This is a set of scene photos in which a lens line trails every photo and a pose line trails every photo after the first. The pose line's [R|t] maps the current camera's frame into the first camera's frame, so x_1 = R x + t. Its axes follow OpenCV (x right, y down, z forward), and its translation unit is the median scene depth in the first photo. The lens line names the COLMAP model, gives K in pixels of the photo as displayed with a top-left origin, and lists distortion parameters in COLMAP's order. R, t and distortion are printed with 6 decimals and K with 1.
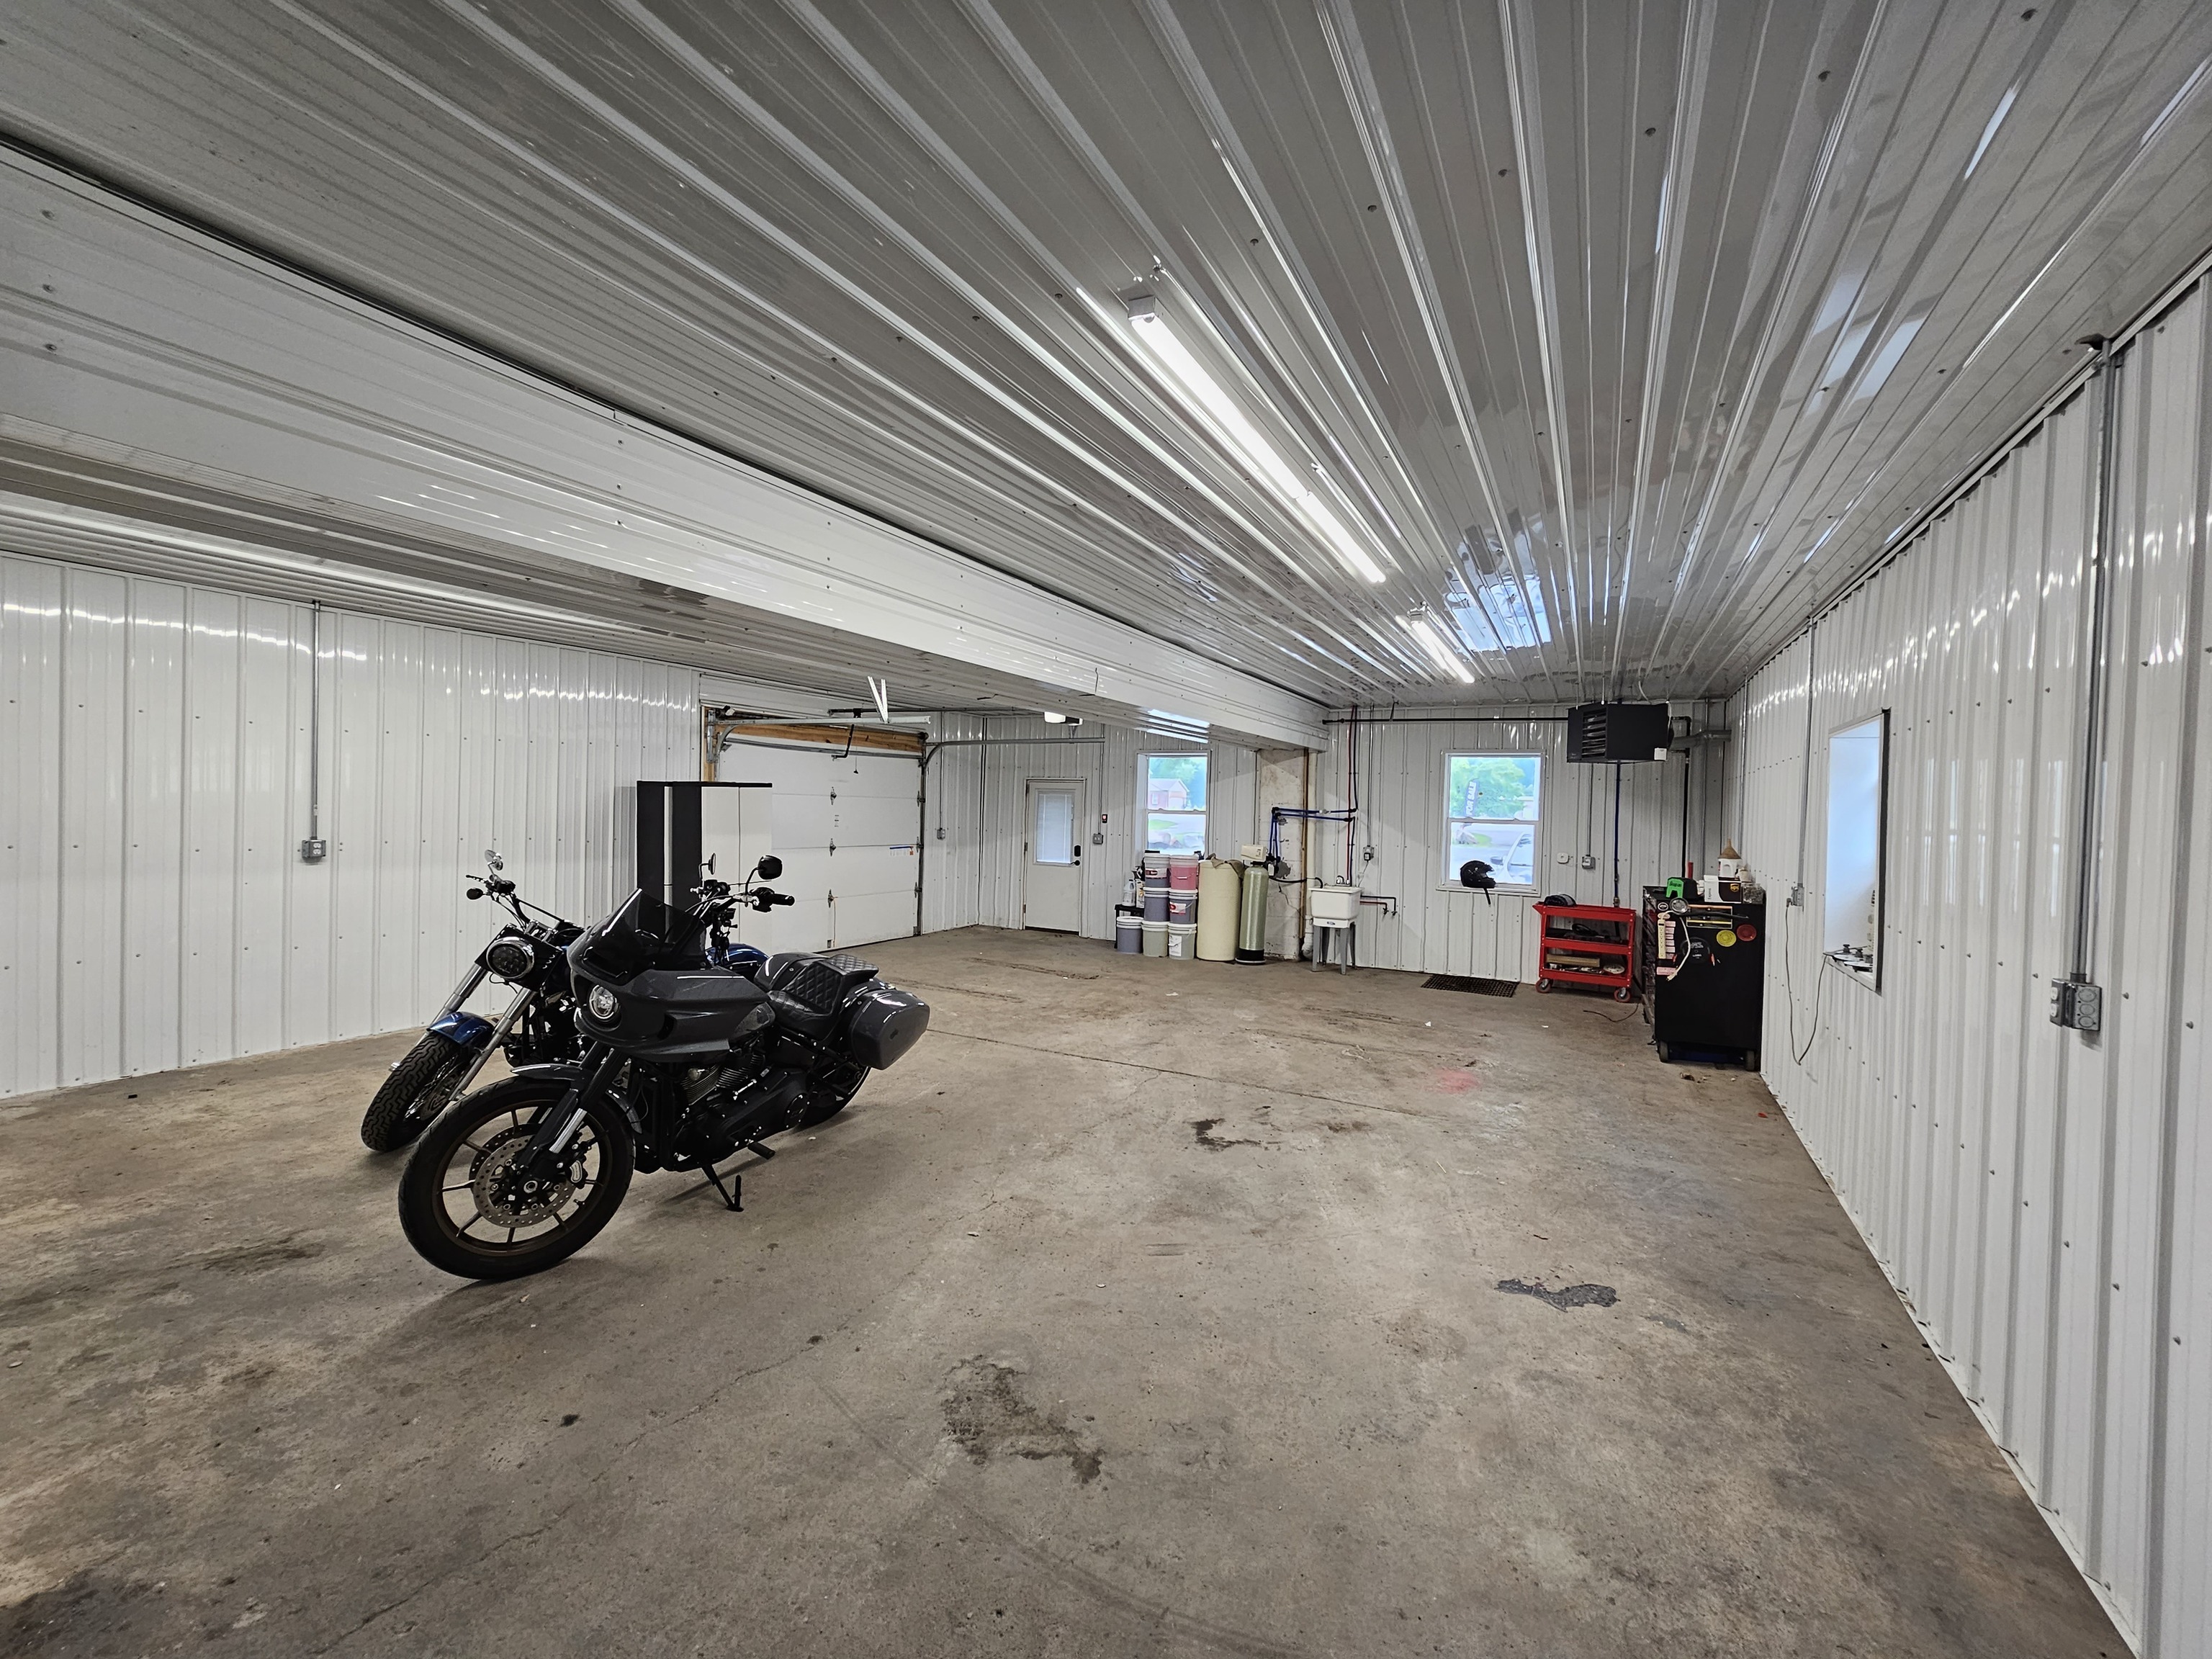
lens RADIAL K [[898.9, 0, 1137.3], [0, 898.9, 818.0], [0, 0, 1]] dist [-0.002557, 0.003725]
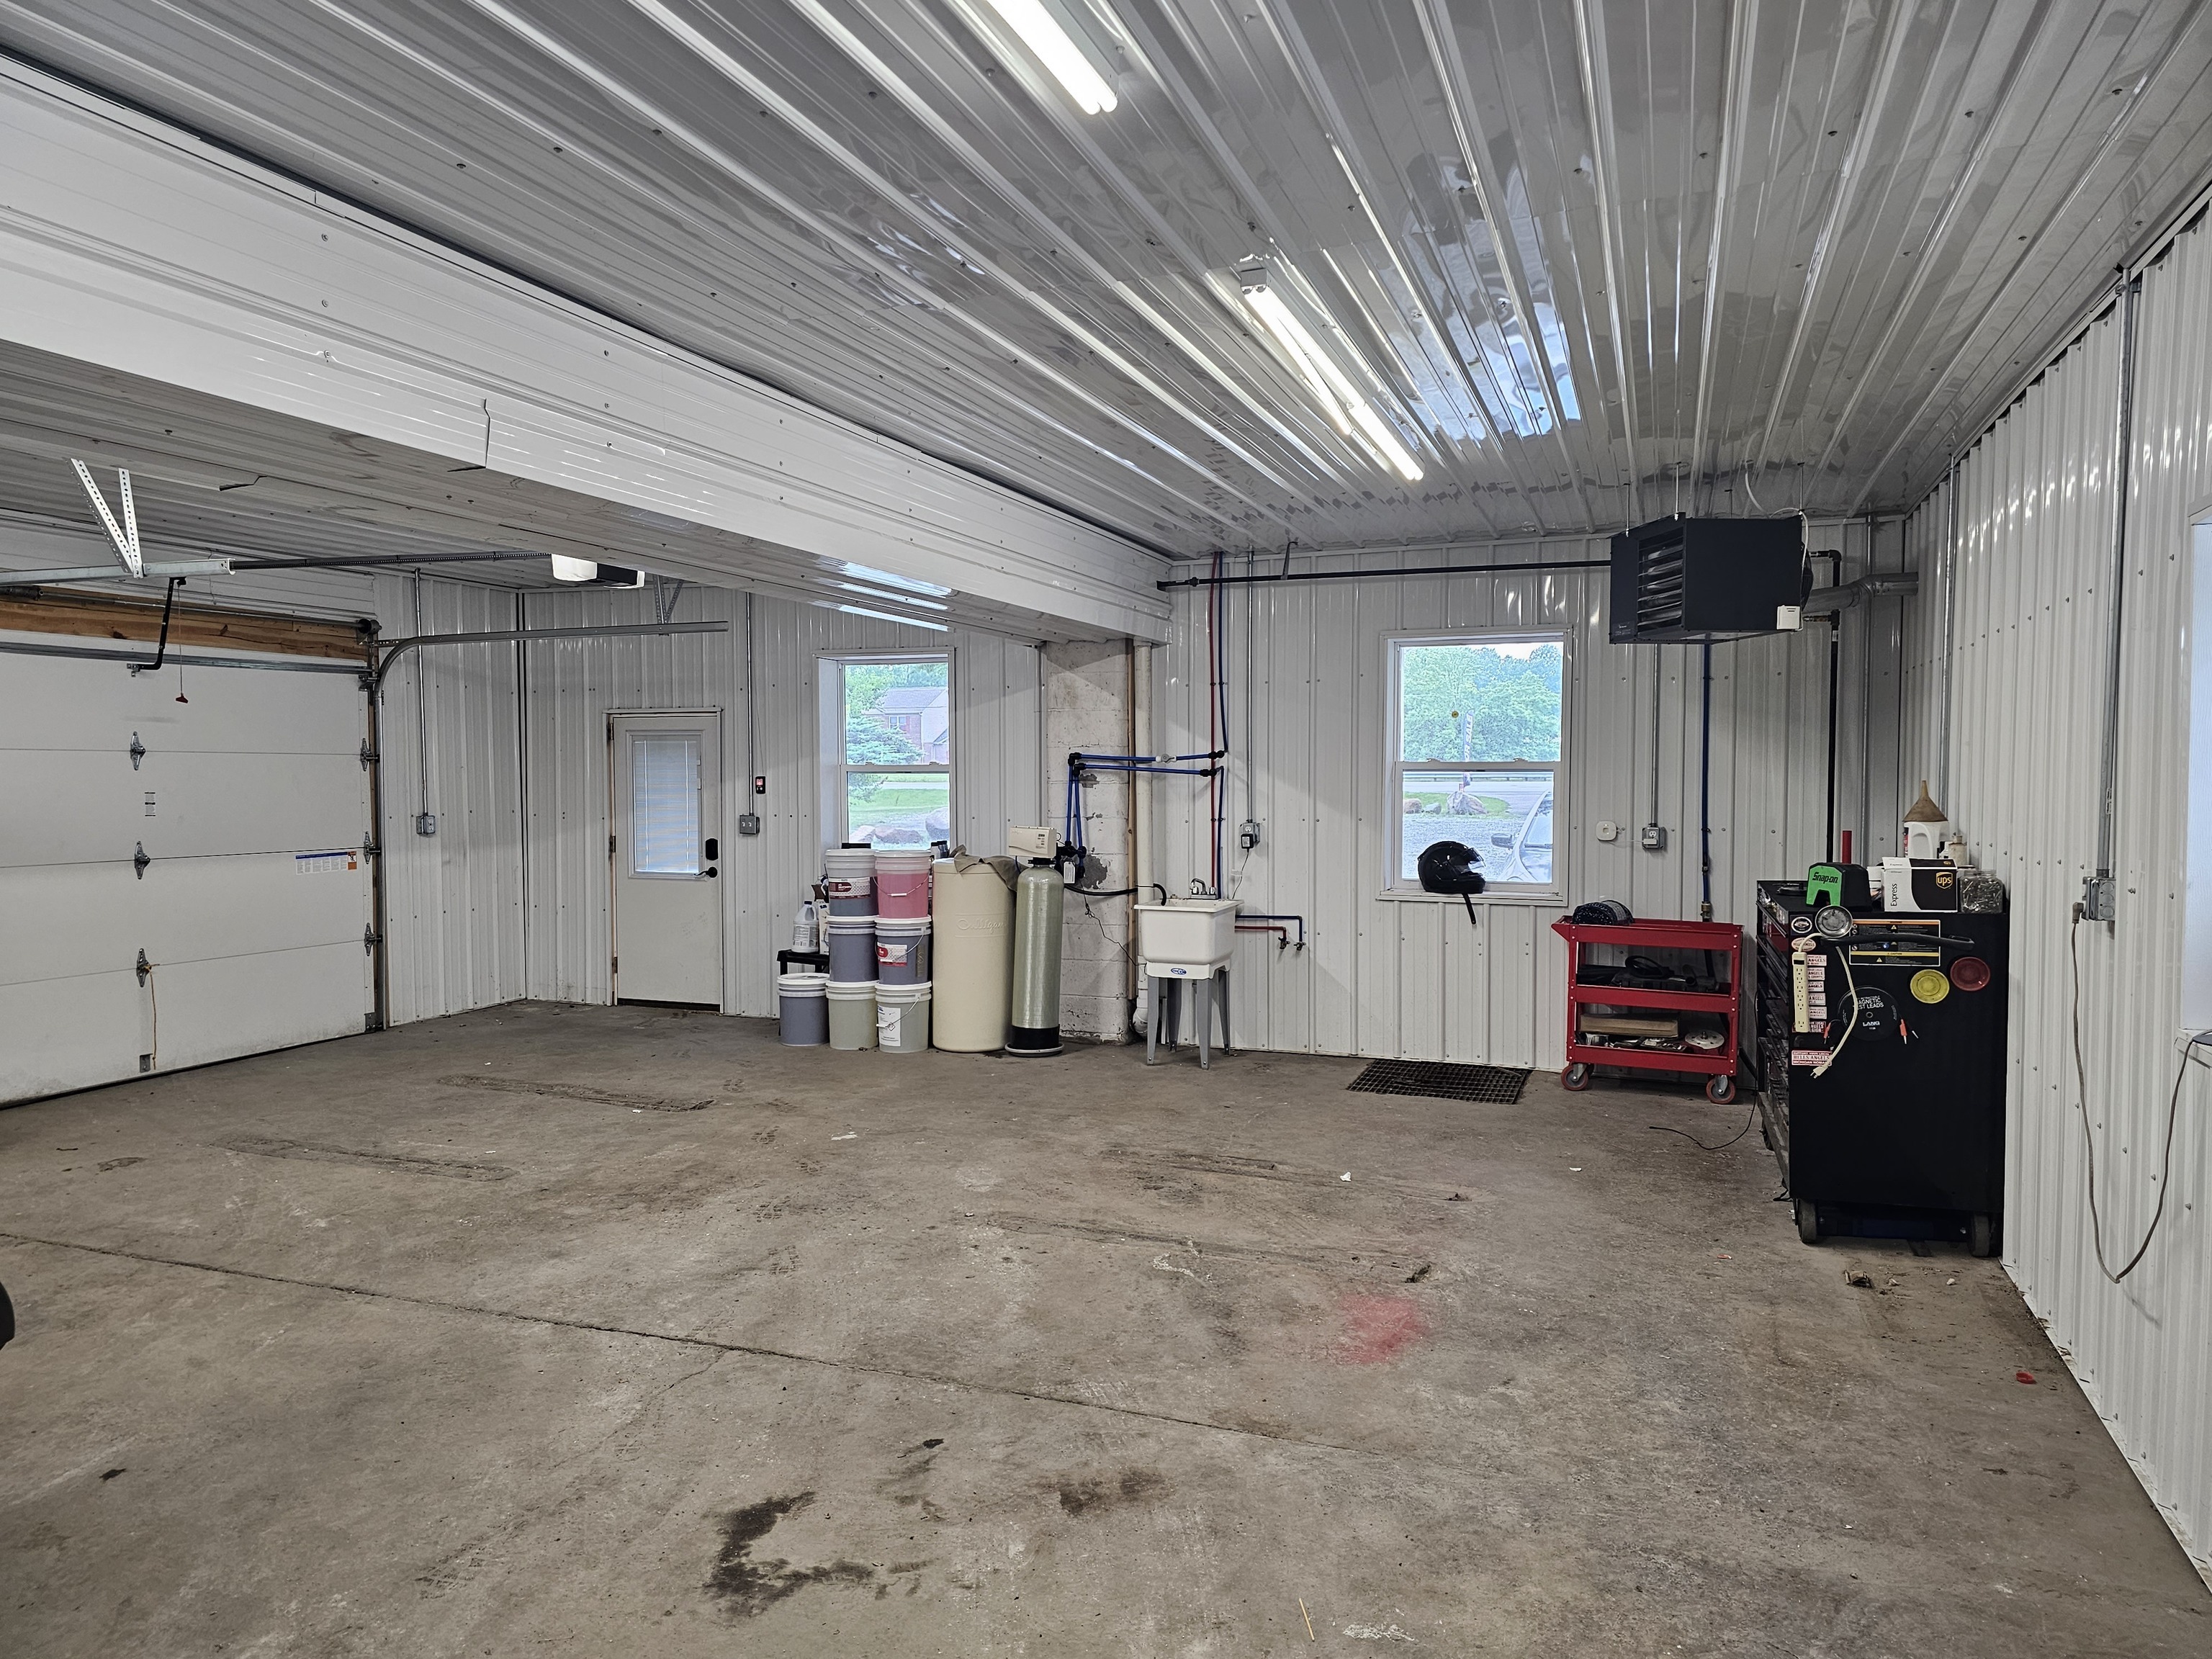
lens RADIAL K [[1443.2, 0, 1122.4], [0, 1443.2, 836.1], [0, 0, 1]] dist [0.087857, -0.086854]
pose [[0.993237, -0.033878, 0.111053, 0.123659], [0.030143, 0.998928, 0.035137, 0.011122], [-0.112125, -0.031552, 0.993193, 0.235271]]
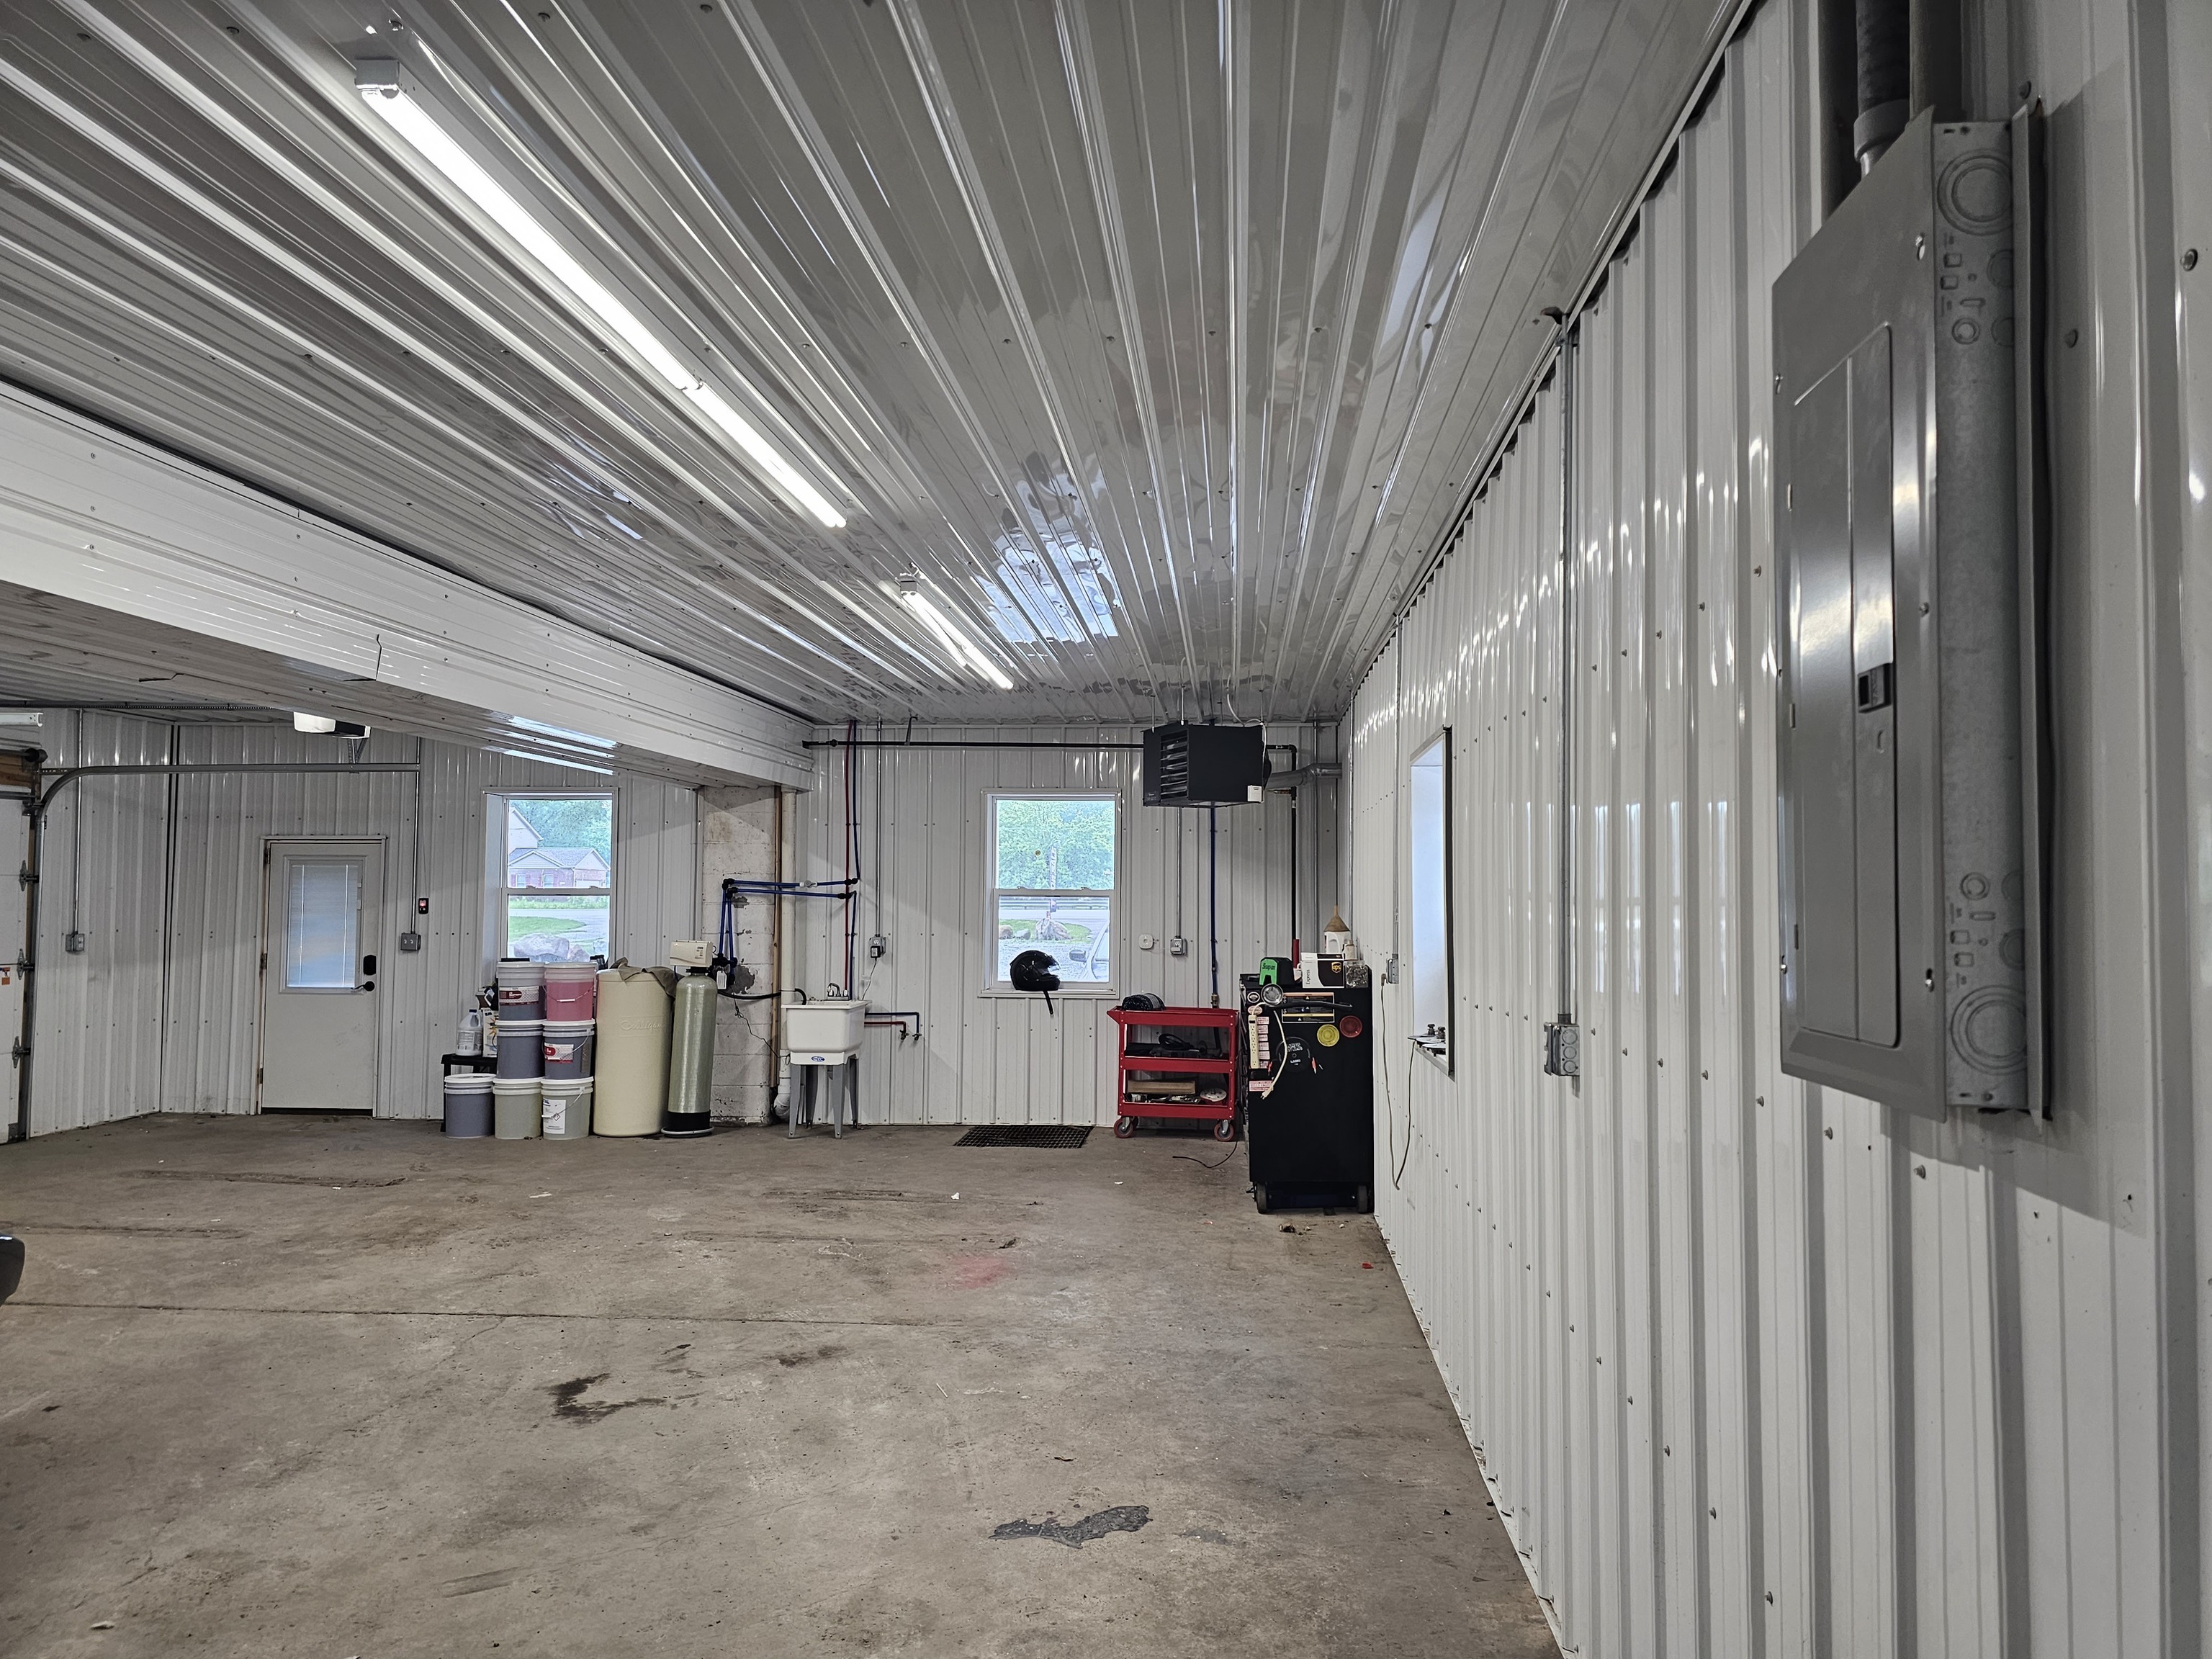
lens RADIAL K [[1454.3, 0, 1113.9], [0, 1454.3, 833.5], [0, 0, 1]] dist [0.082163, -0.074249]
pose [[0.926238, -0.004627, 0.376912, 0.027099], [0.024468, 0.998554, -0.047872, 0.016596], [-0.376145, 0.053563, 0.925011, -0.059412]]
